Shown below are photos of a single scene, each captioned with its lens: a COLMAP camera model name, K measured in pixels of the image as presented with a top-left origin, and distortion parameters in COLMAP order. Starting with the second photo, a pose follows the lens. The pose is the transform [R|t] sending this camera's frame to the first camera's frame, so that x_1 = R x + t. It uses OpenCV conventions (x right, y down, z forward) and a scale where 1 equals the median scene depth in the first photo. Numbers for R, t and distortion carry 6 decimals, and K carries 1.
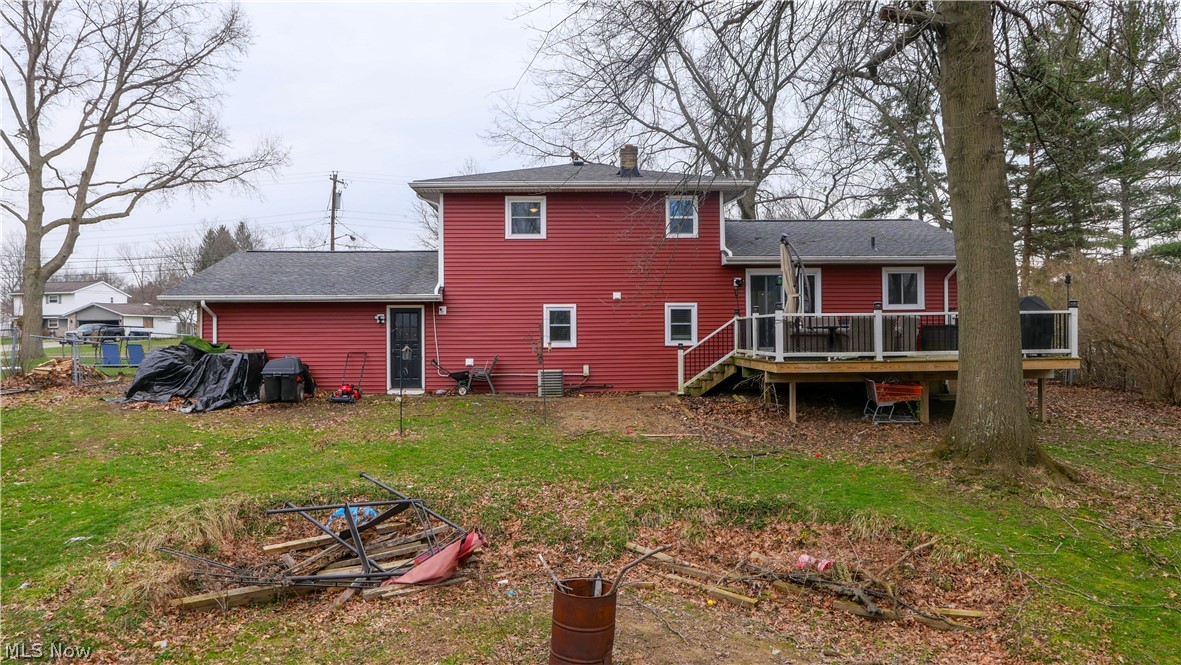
lens RADIAL K [[778.4, 0, 590.0], [0, 778.4, 325.7], [0, 0, 1]] dist [-0.012609, -0.000611]
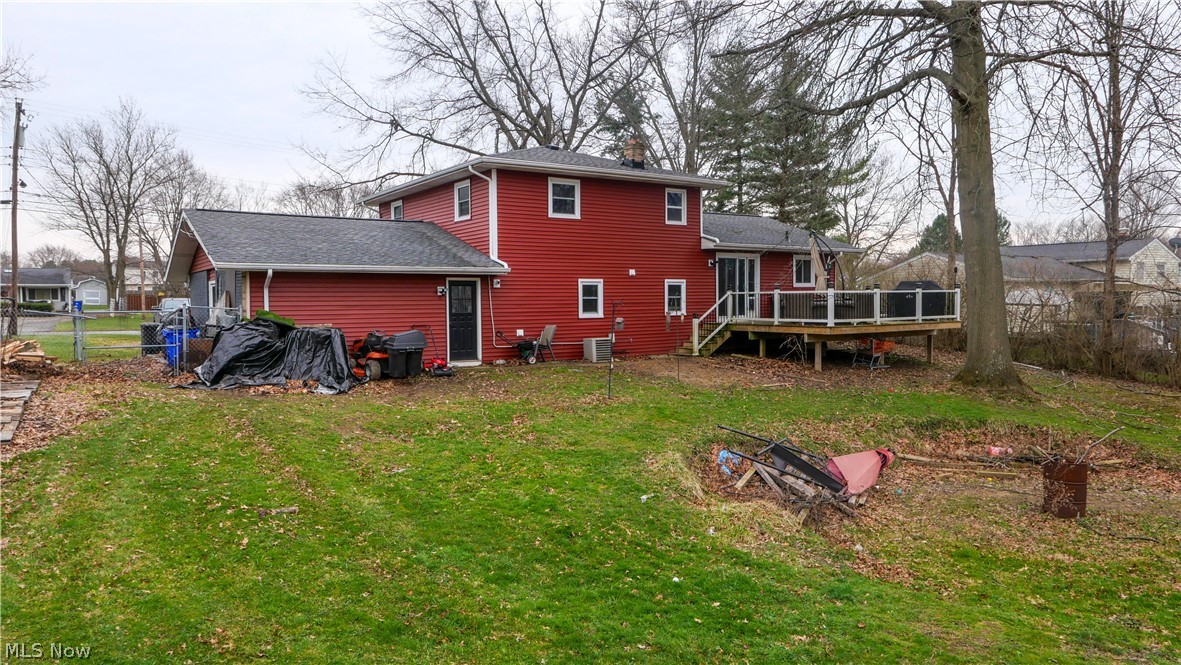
lens RADIAL K [[778.7, 0, 590.5], [0, 778.7, 332.5], [0, 0, 1]] dist [-0.021108, 0.001057]
pose [[0.844470, -0.021976, 0.535152, -0.637695], [-0.003742, 0.998891, 0.046923, -0.003617], [-0.535590, -0.041628, 0.843451, 0.059291]]
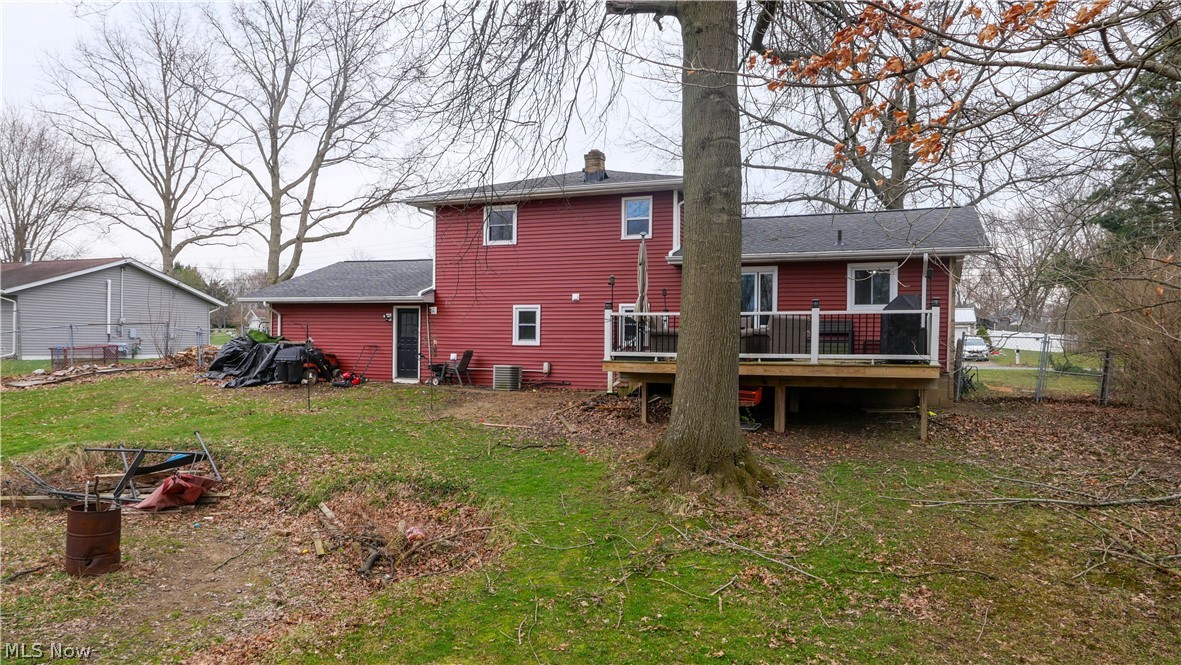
lens RADIAL K [[785.0, 0, 589.7], [0, 785.0, 341.5], [0, 0, 1]] dist [-0.004309, -0.000322]
pose [[0.916720, 0.018286, -0.399111, 0.473735], [-0.013266, 0.999794, 0.015339, 0.004923], [0.399310, -0.008767, 0.916774, 0.044300]]
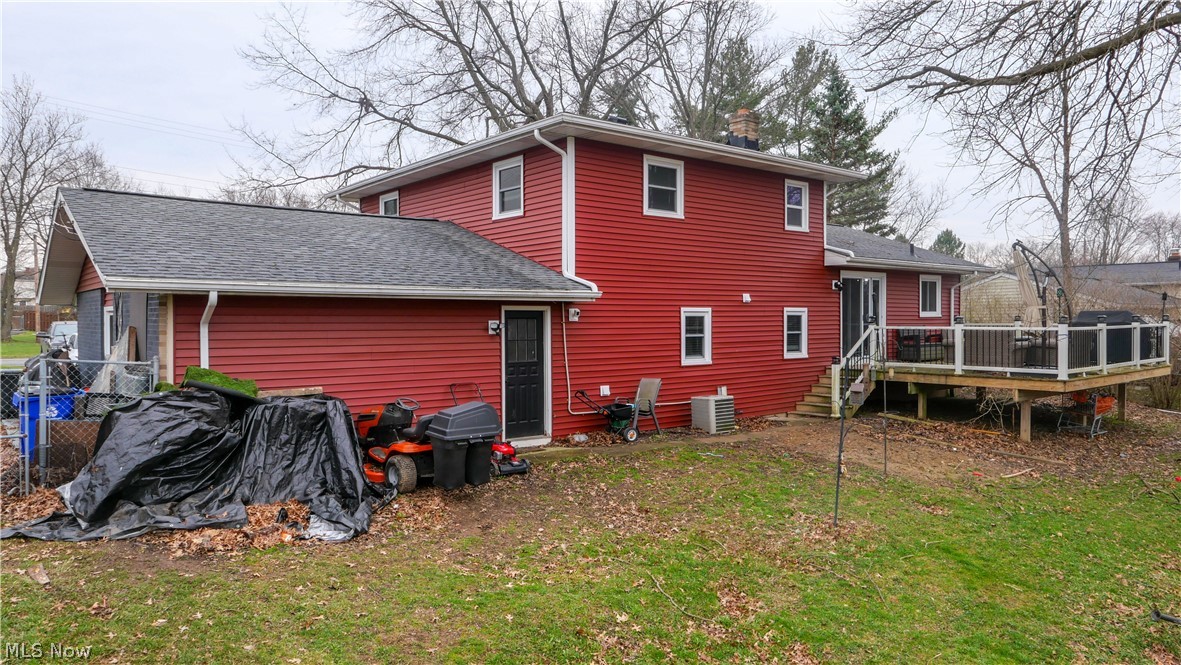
lens RADIAL K [[778.4, 0, 590.0], [0, 778.4, 325.7], [0, 0, 1]] dist [-0.012609, -0.000611]
pose [[0.796131, -0.001160, 0.605124, -0.578957], [-0.010204, 0.999830, 0.015341, -0.020495], [-0.605039, -0.018388, 0.795984, 0.462612]]
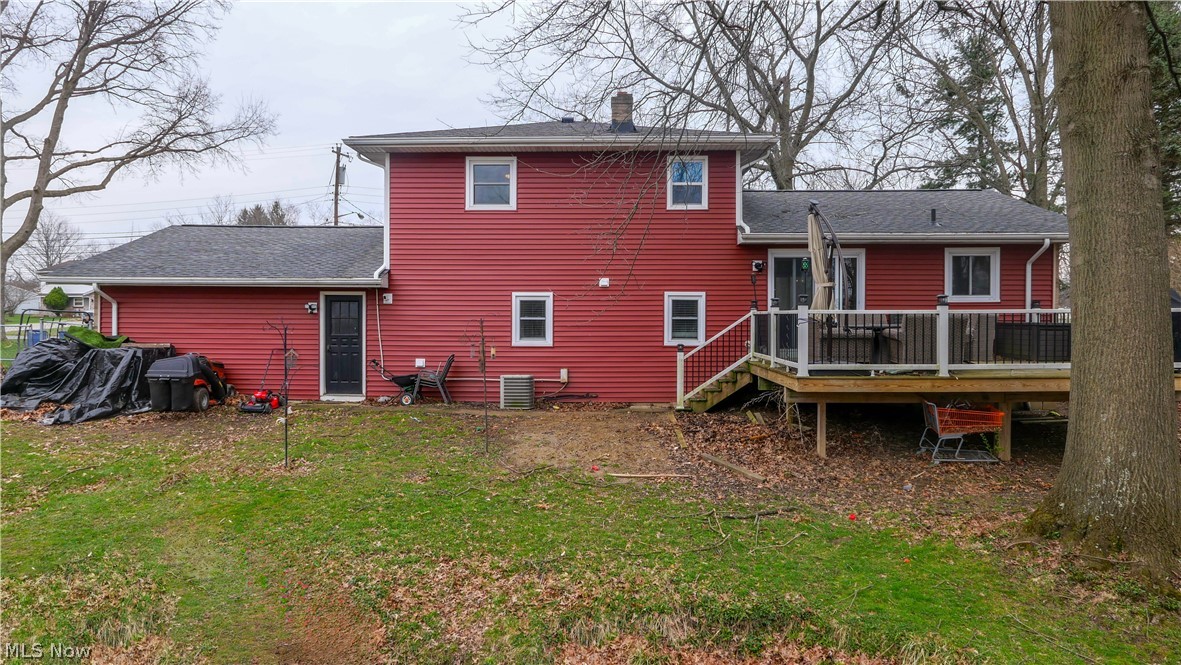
lens RADIAL K [[779.7, 0, 594.7], [0, 779.7, 317.0], [0, 0, 1]] dist [-0.004815, 0.003936]
pose [[0.998656, 0.010911, -0.050667, 0.065982], [-0.010397, 0.999892, 0.010382, -0.010858], [0.050775, -0.009841, 0.998662, 0.202721]]
